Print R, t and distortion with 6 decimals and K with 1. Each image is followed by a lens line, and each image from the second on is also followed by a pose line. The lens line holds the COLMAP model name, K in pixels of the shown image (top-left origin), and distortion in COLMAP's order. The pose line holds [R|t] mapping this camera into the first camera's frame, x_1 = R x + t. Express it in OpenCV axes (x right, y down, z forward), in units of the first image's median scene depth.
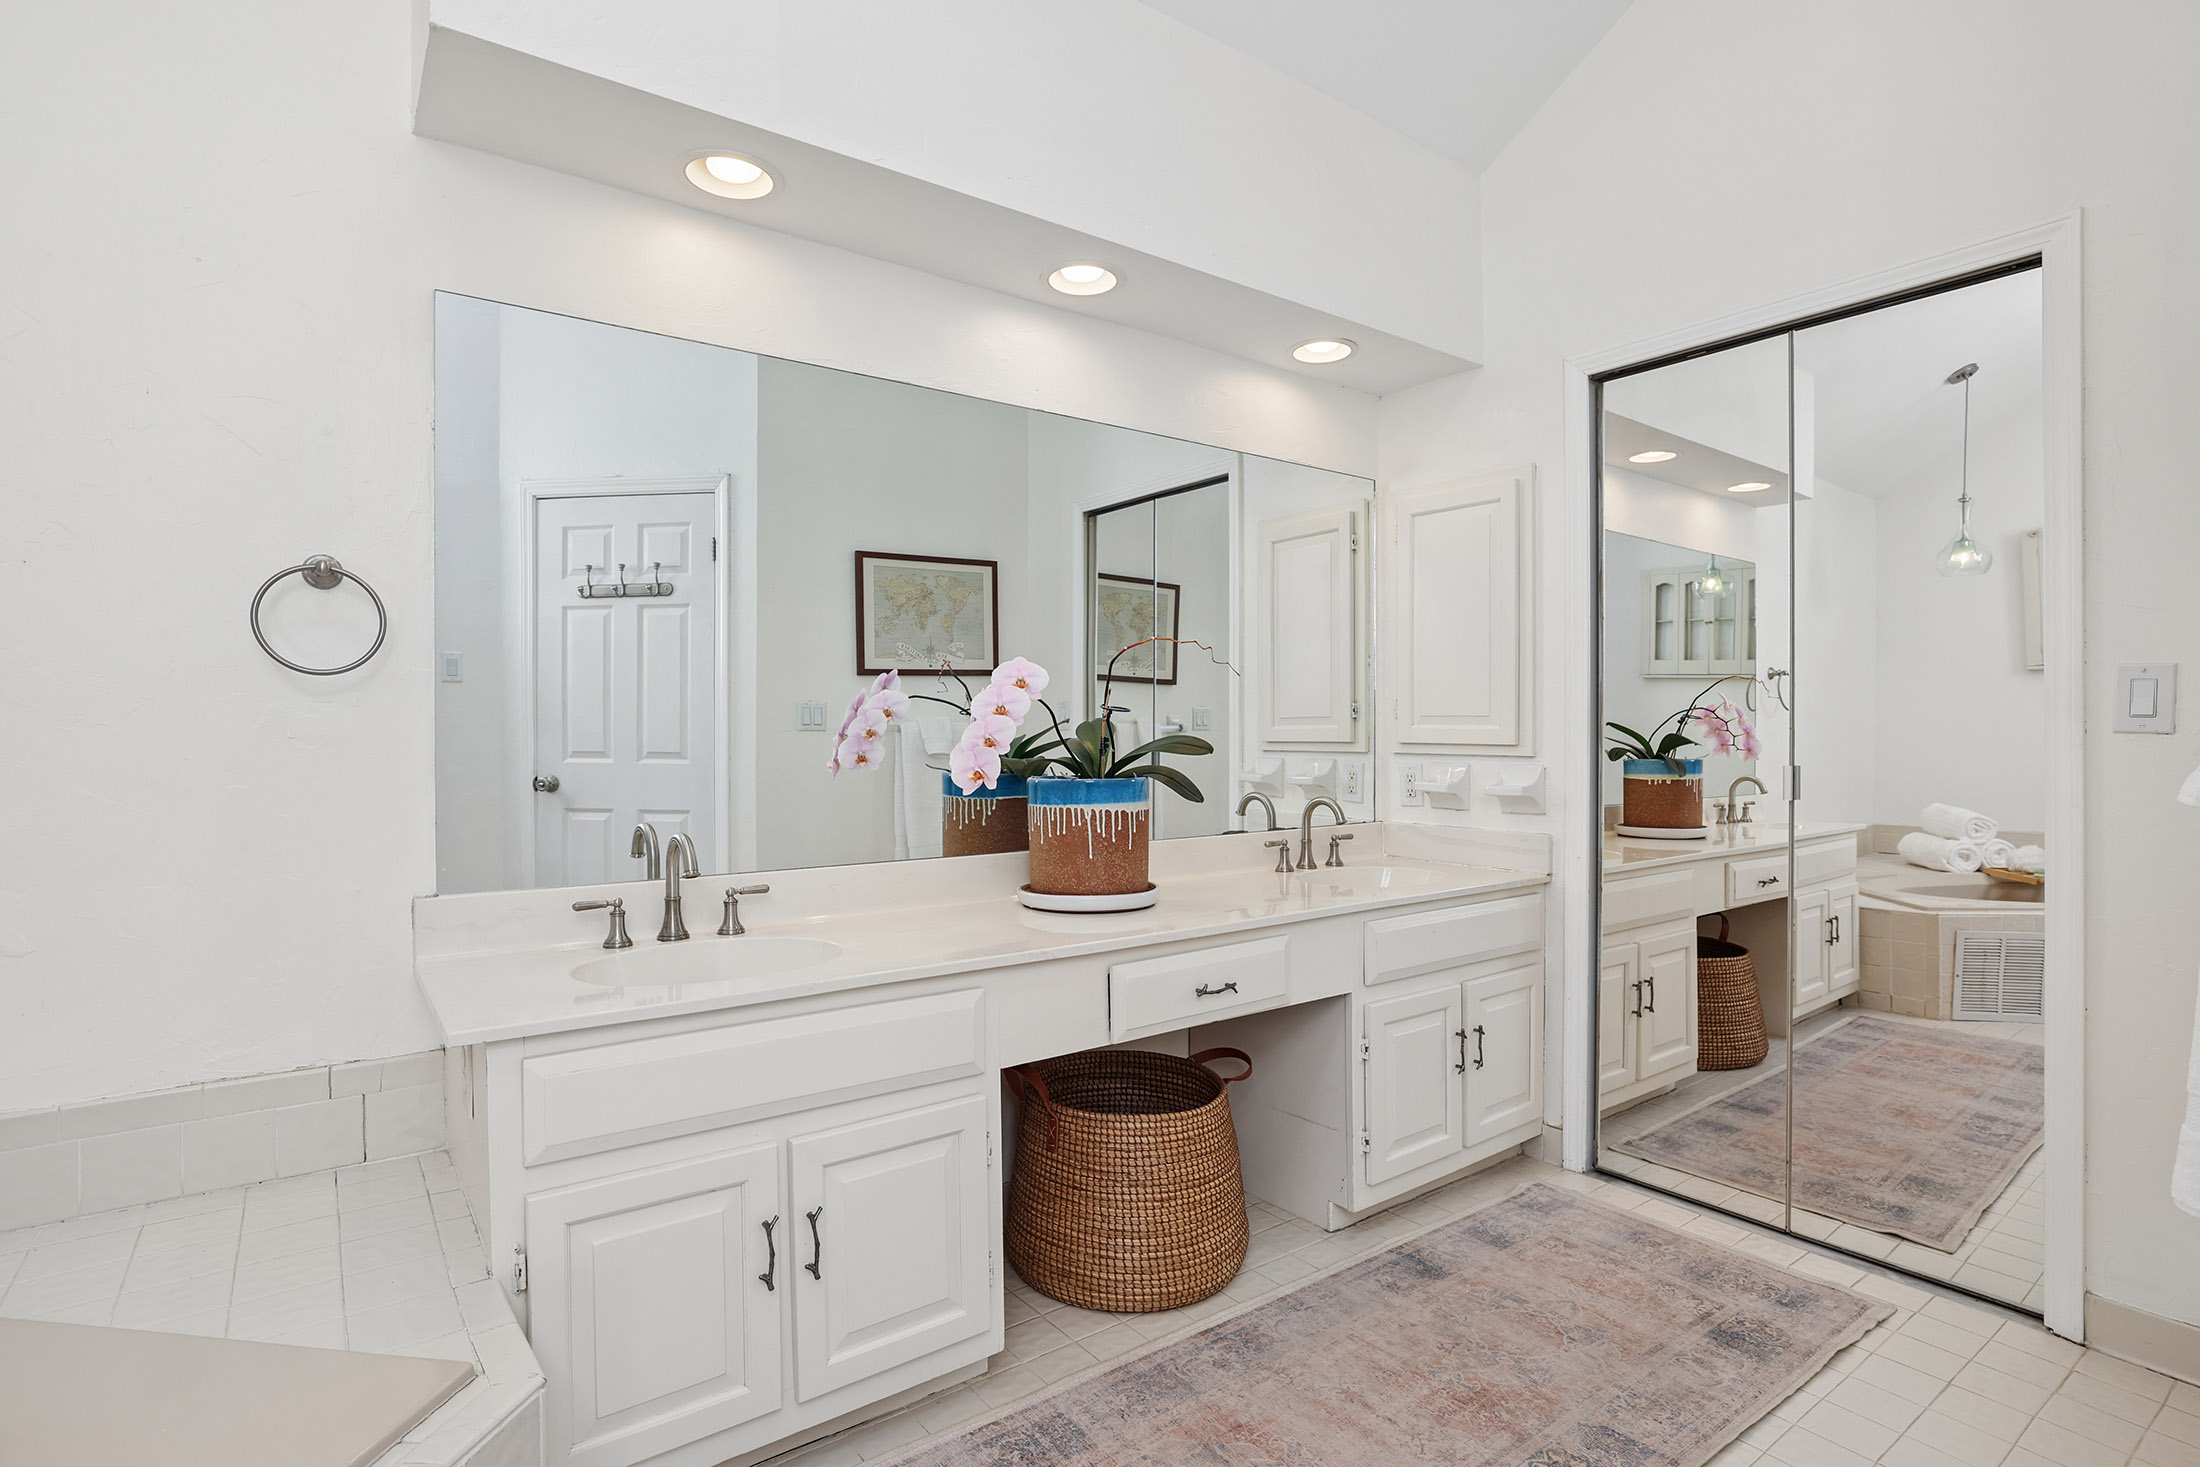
lens RADIAL K [[1076.4, 0, 1102.2], [0, 1076.4, 739.5], [0, 0, 1]] dist [-0.000721, -0.000033]
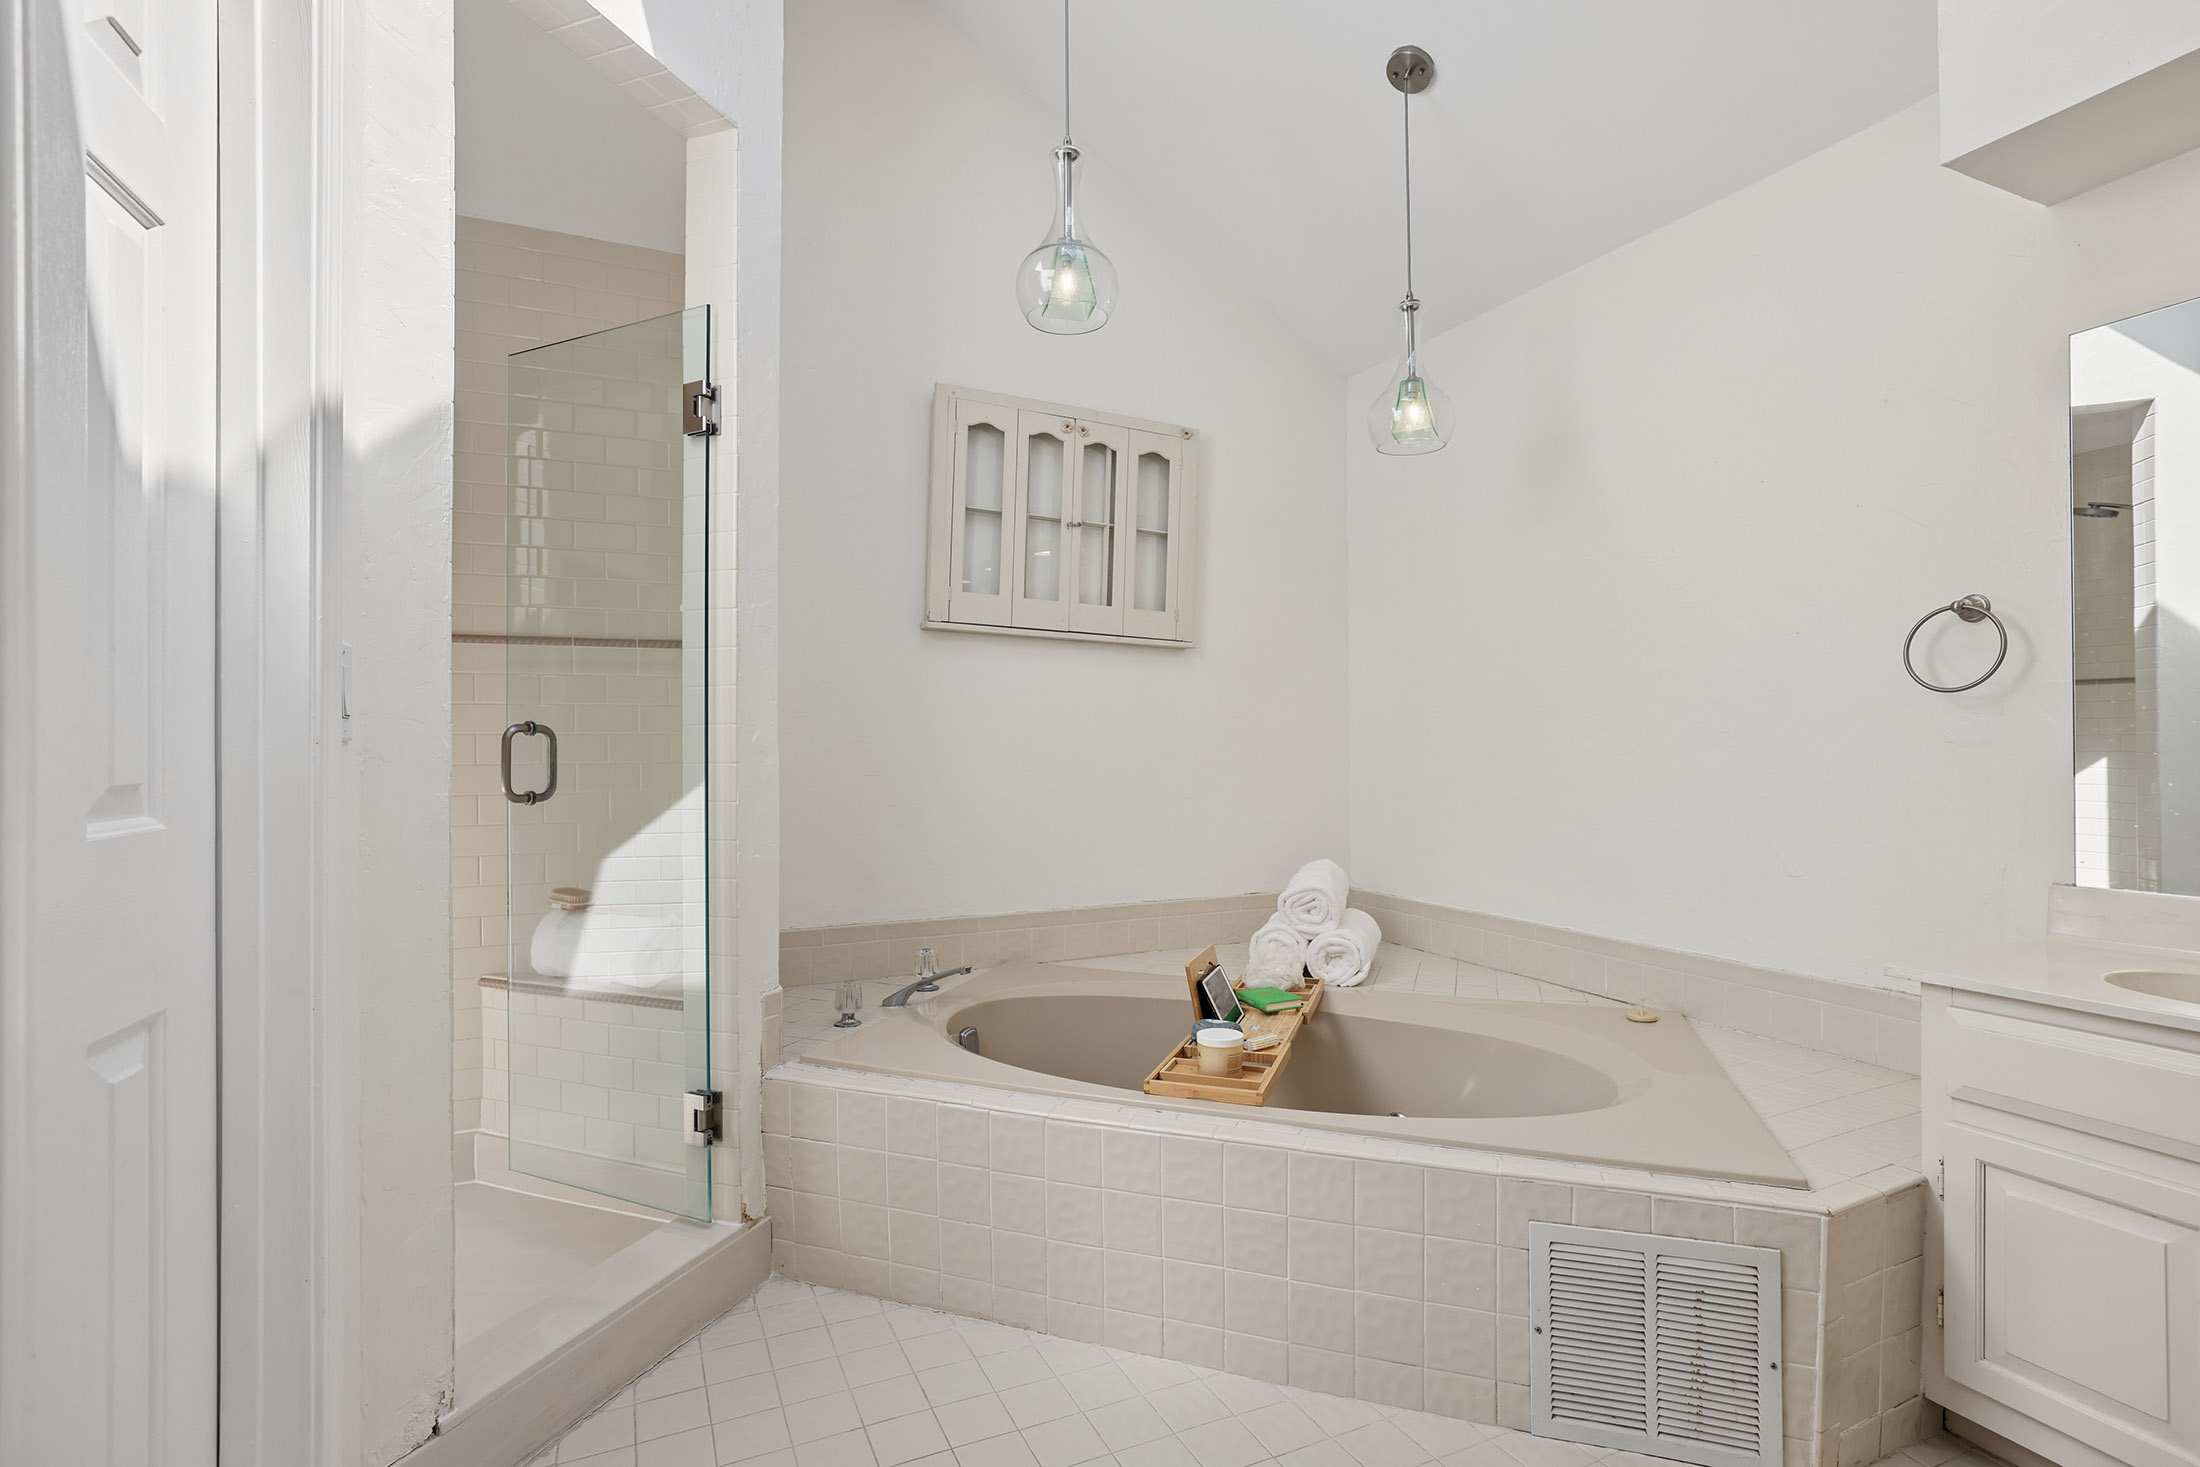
lens RADIAL K [[1044.8, 0, 1102.8], [0, 1044.8, 737.3], [0, 0, 1]] dist [-0.025849, 0.009590]
pose [[-0.201116, -0.017240, -0.979416, 0.588892], [-0.004293, 0.999851, -0.016718, 0.016564], [0.979558, 0.000843, -0.201160, 0.233419]]
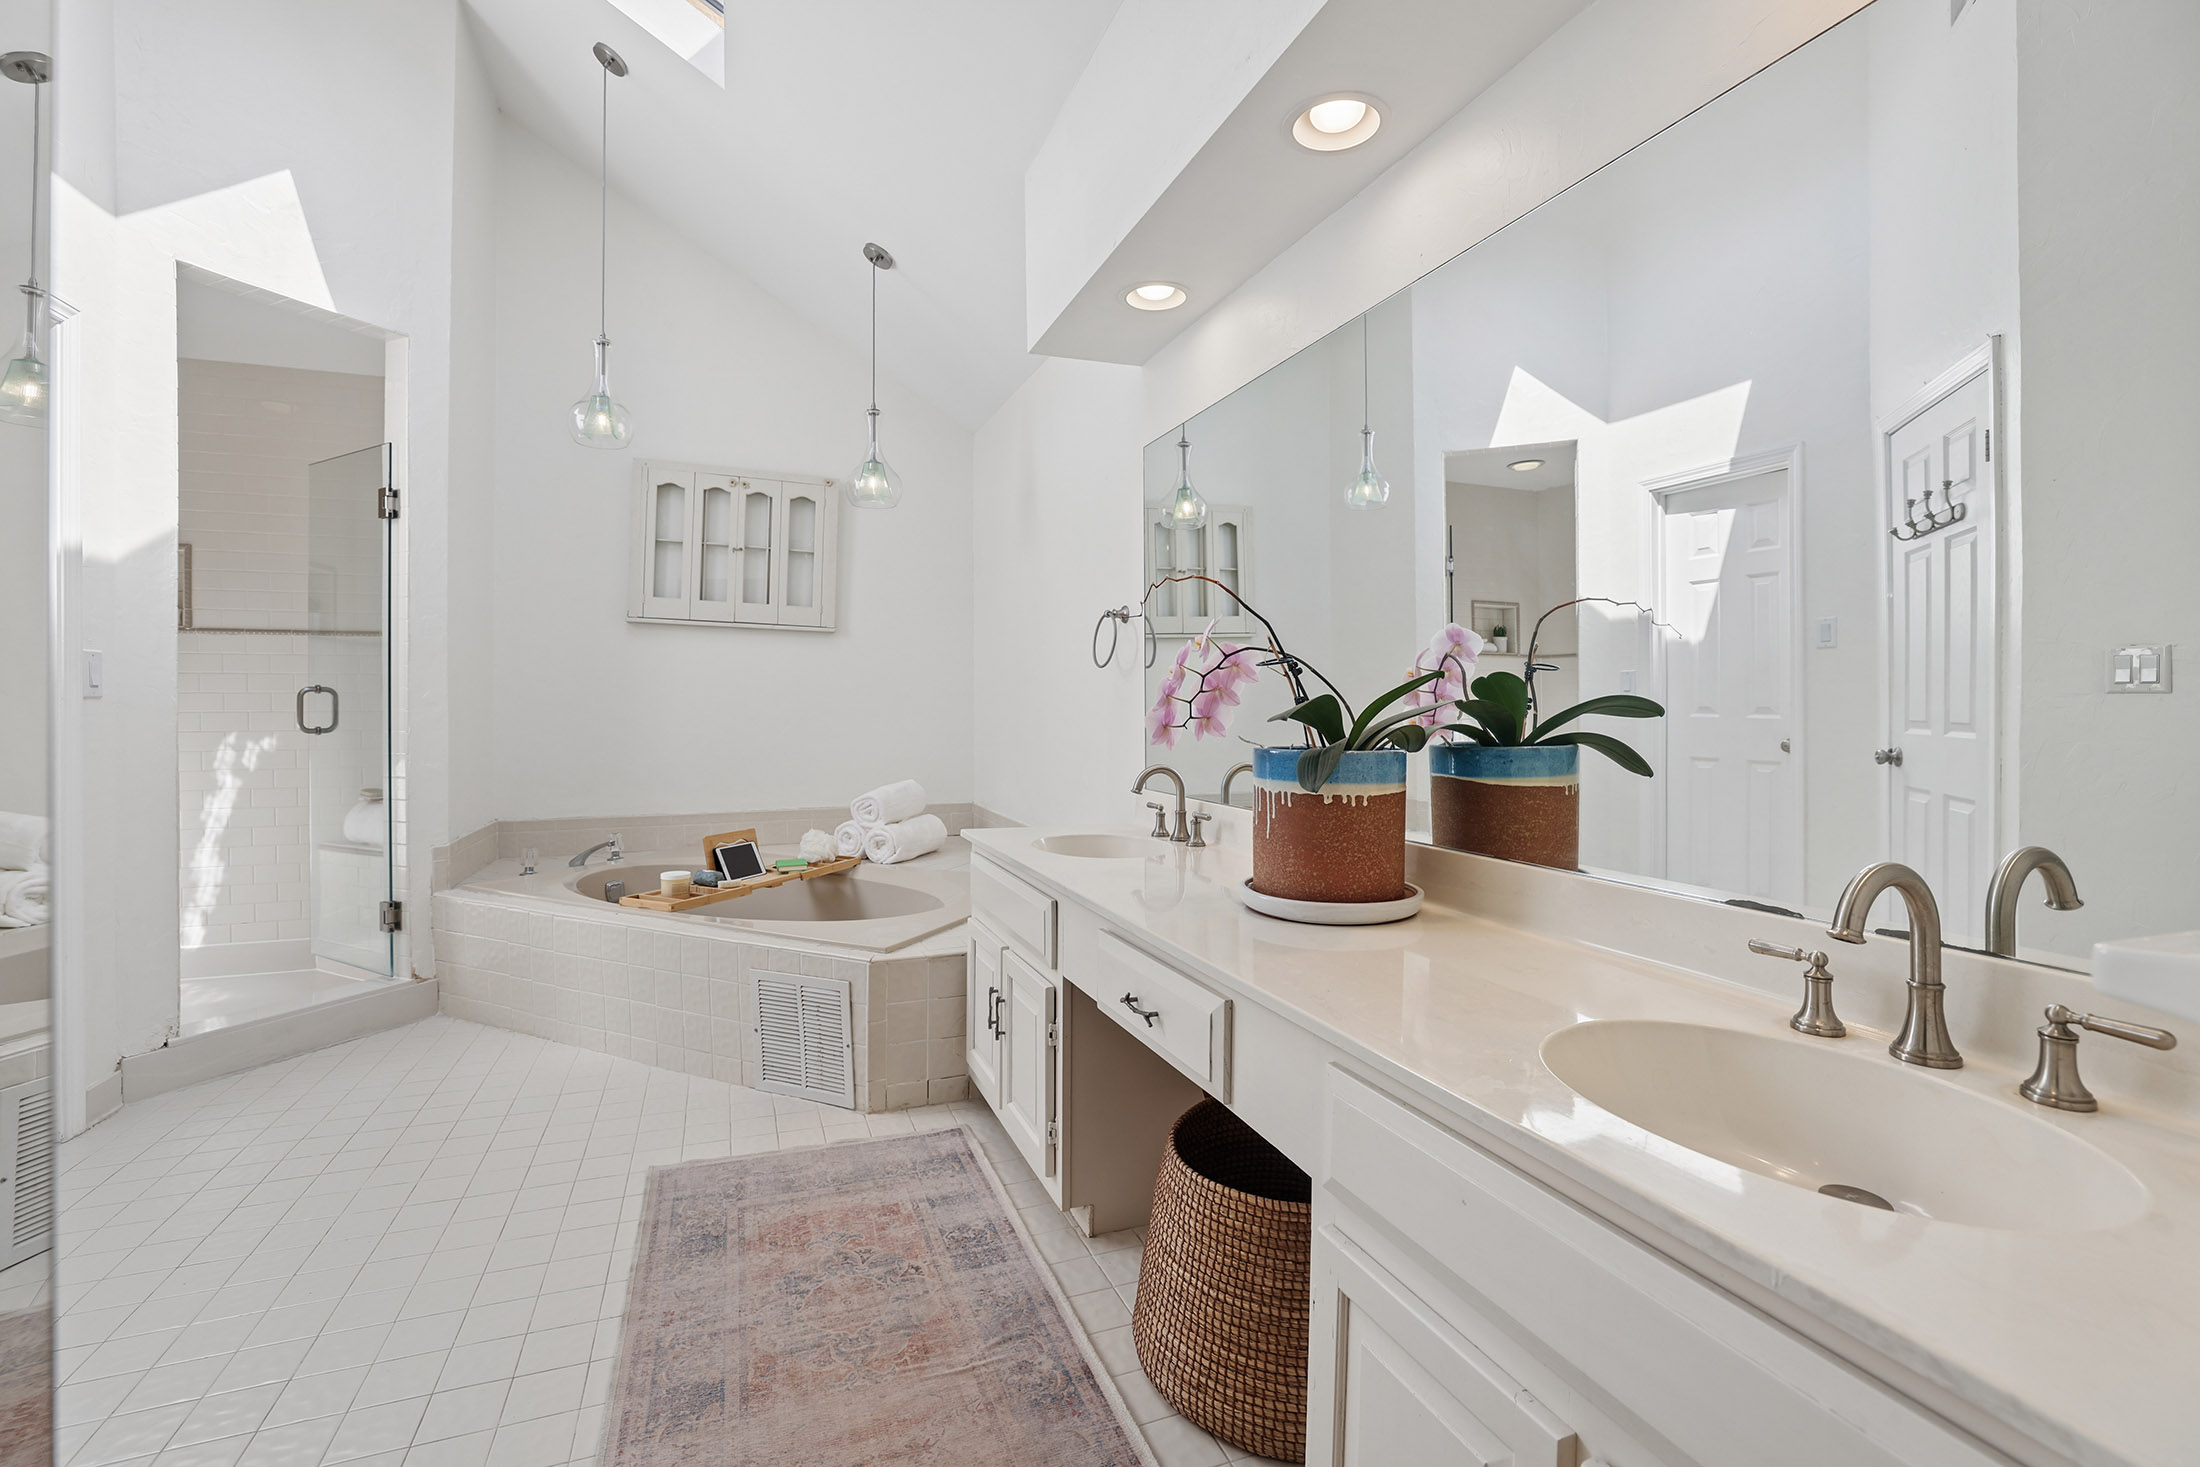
lens RADIAL K [[953.1, 0, 1089.0], [0, 953.1, 700.2], [0, 0, 1]] dist [-0.050722, 0.021973]
pose [[-0.267454, -0.010155, -0.963517, 0.889375], [-0.007640, 0.999935, -0.008418, 0.013426], [0.963540, 0.005110, -0.267515, 1.286147]]
